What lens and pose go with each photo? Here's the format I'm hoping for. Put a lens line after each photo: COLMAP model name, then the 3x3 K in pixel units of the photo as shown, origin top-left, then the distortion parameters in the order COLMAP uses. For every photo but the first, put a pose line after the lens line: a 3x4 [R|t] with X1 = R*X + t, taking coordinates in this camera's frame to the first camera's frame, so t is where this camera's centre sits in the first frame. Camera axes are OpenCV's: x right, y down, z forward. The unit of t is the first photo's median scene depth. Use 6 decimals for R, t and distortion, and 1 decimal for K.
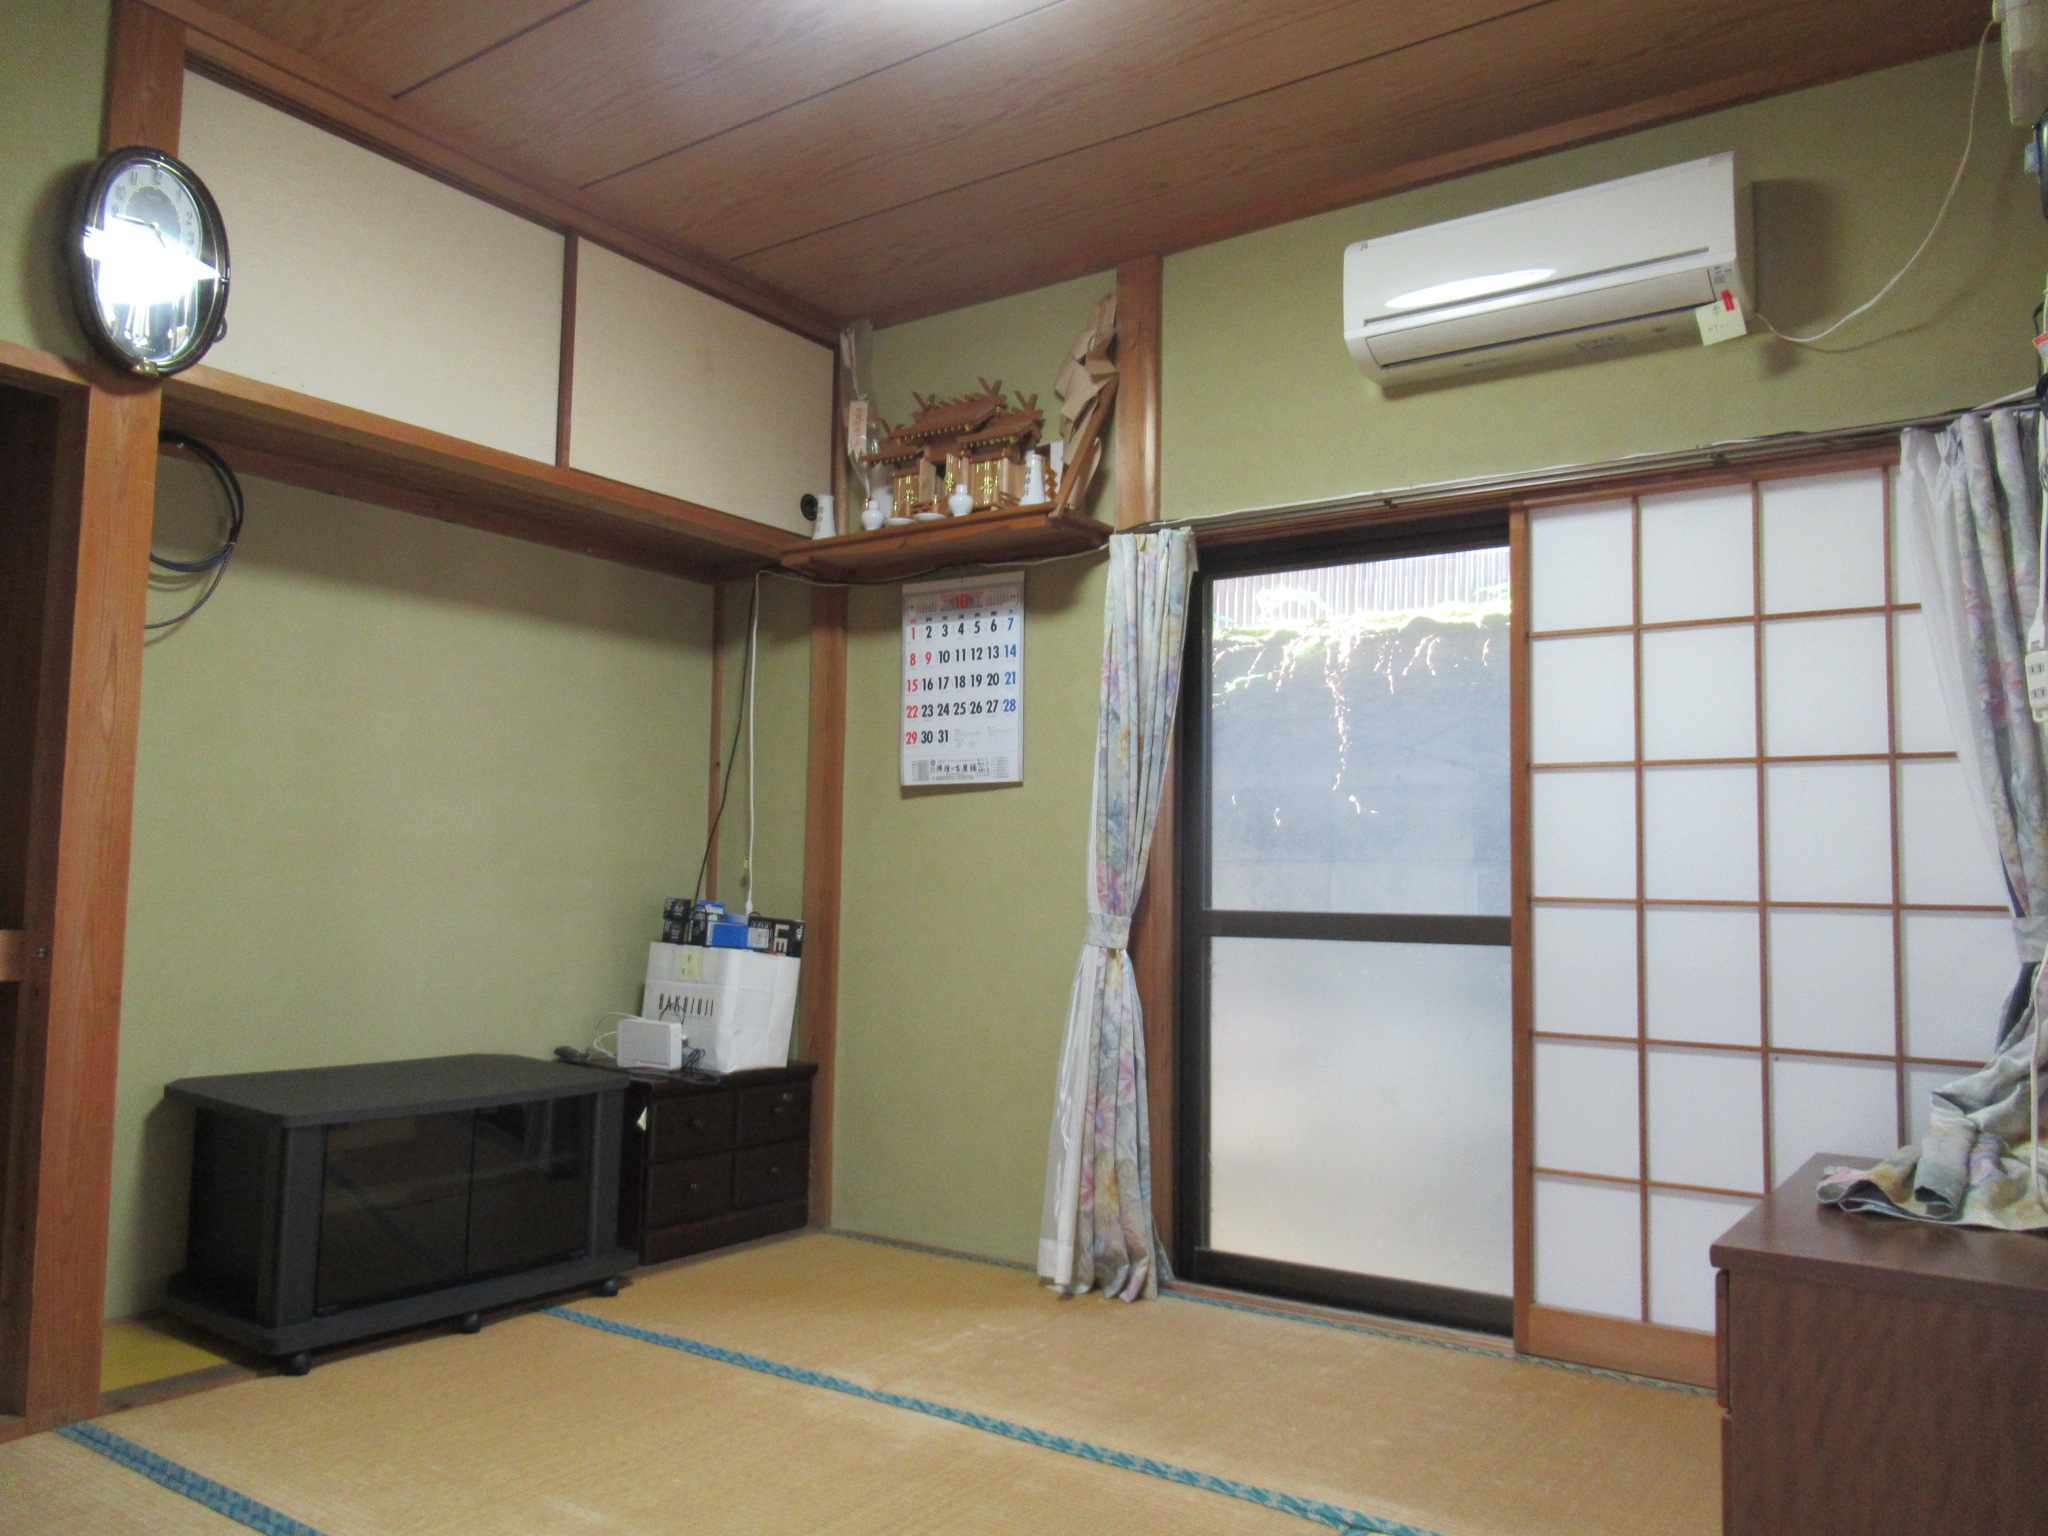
lens RADIAL K [[1523.1, 0, 1027.5], [0, 1523.1, 771.1], [0, 0, 1]] dist [0.003320, -0.014134]
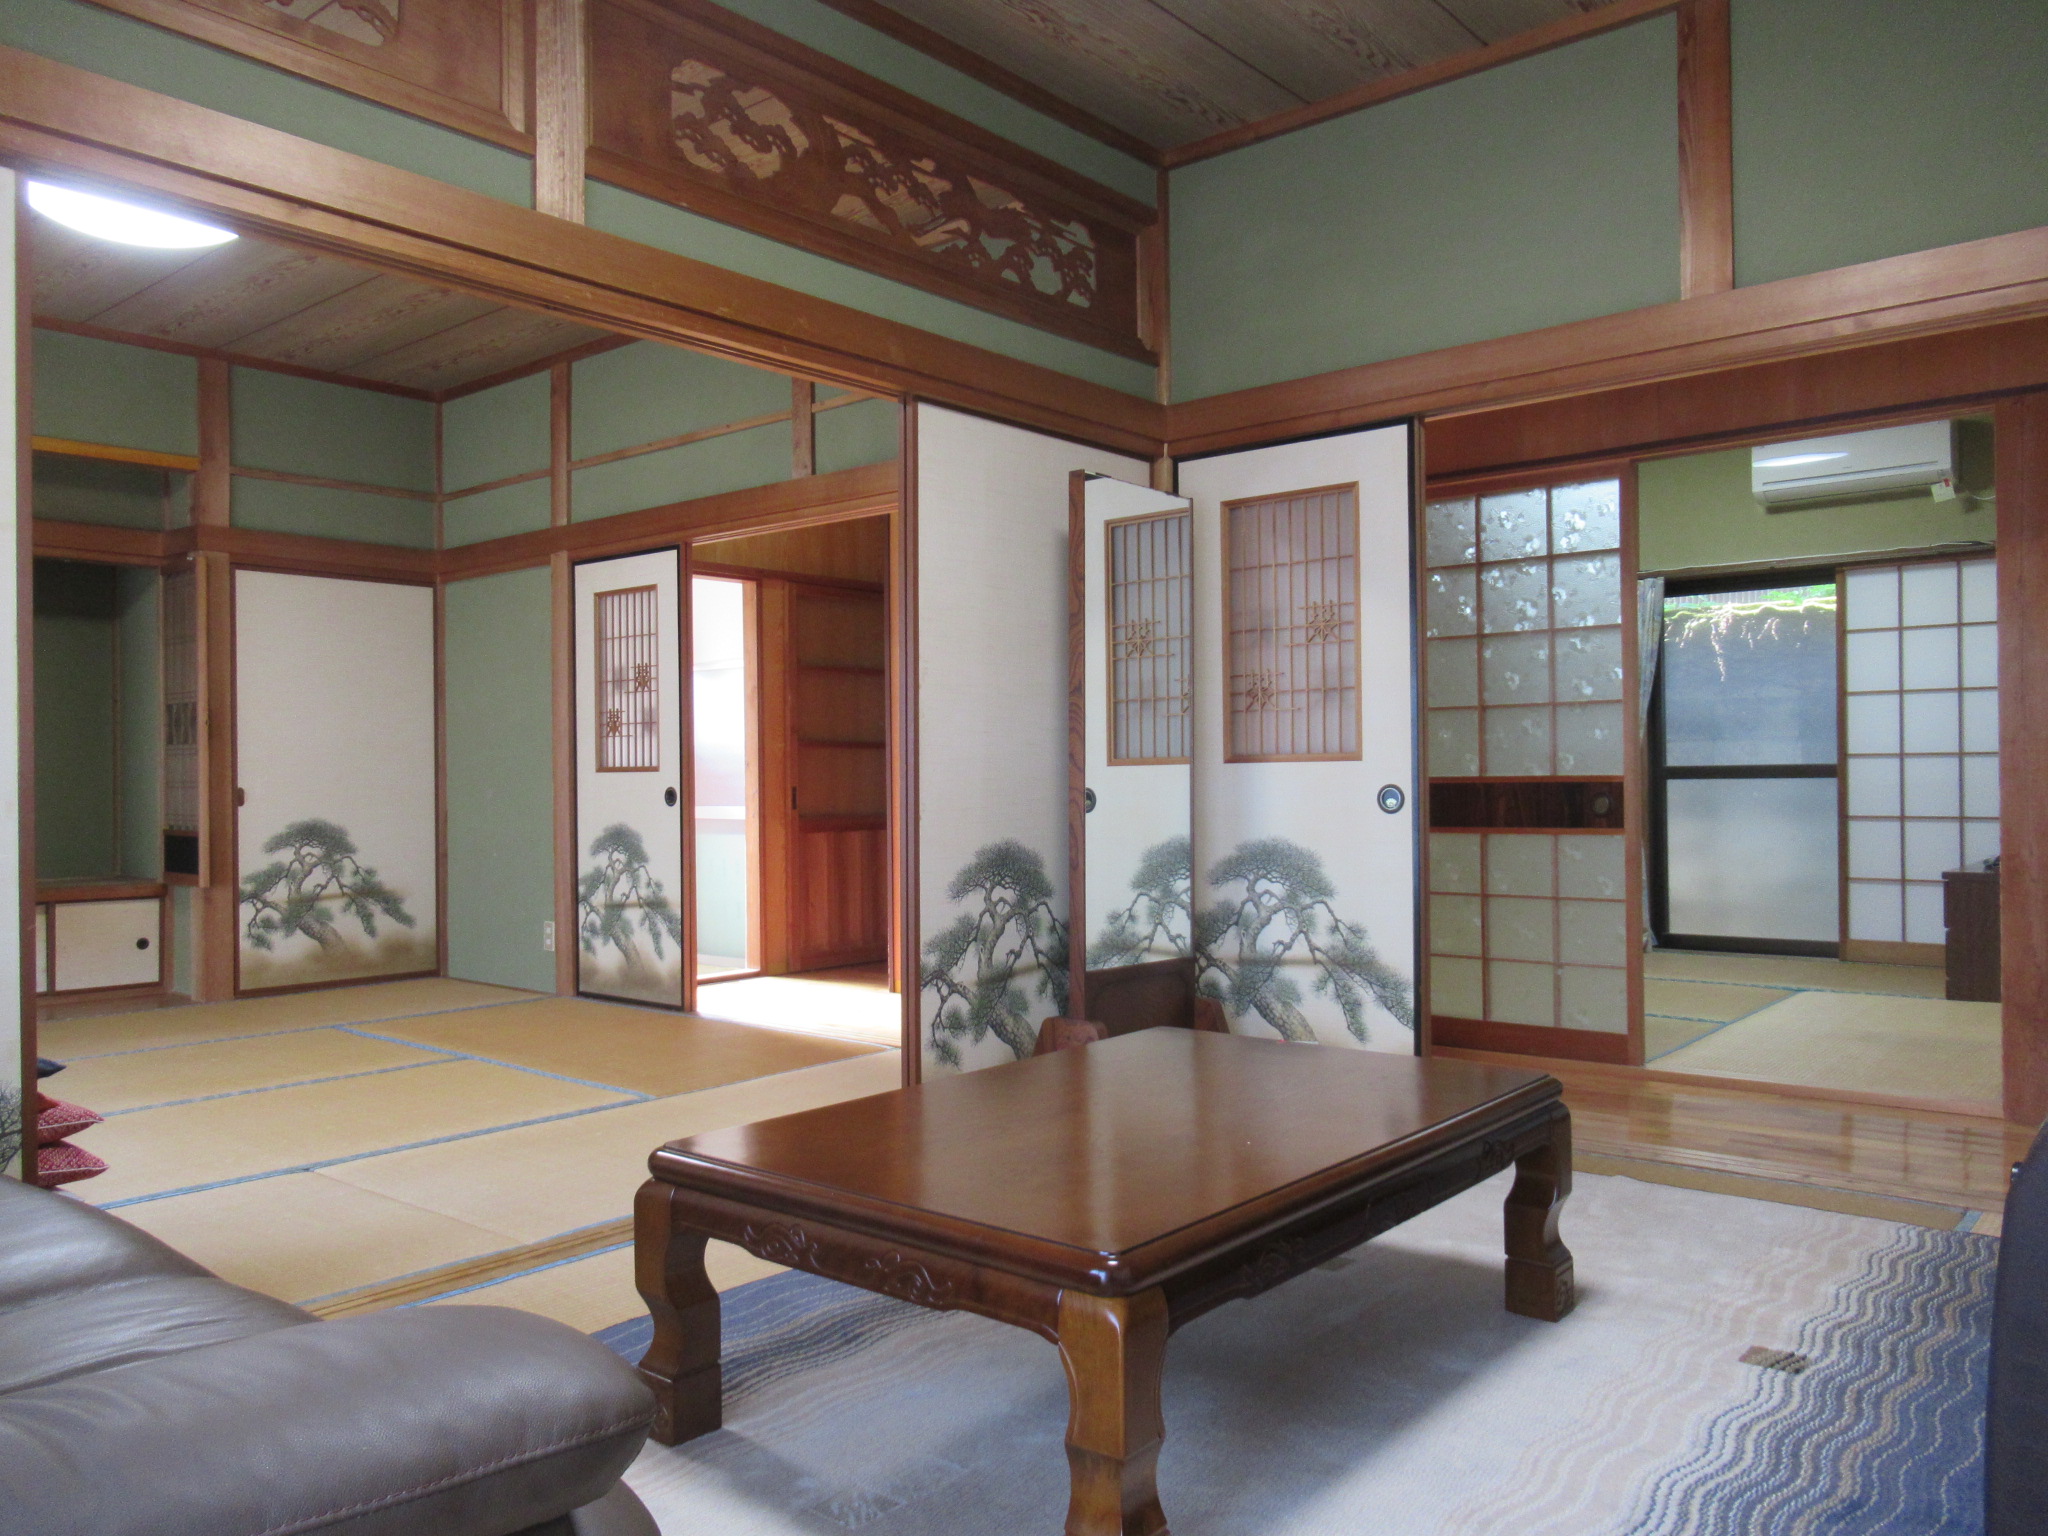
lens RADIAL K [[1523.1, 0, 1030.1], [0, 1523.1, 768.3], [0, 0, 1]] dist [0.003320, -0.014134]
pose [[0.995416, -0.029039, -0.091125, -0.629129], [0.035823, 0.996636, 0.073711, -0.098259], [0.088678, -0.076637, 0.993108, -1.252330]]
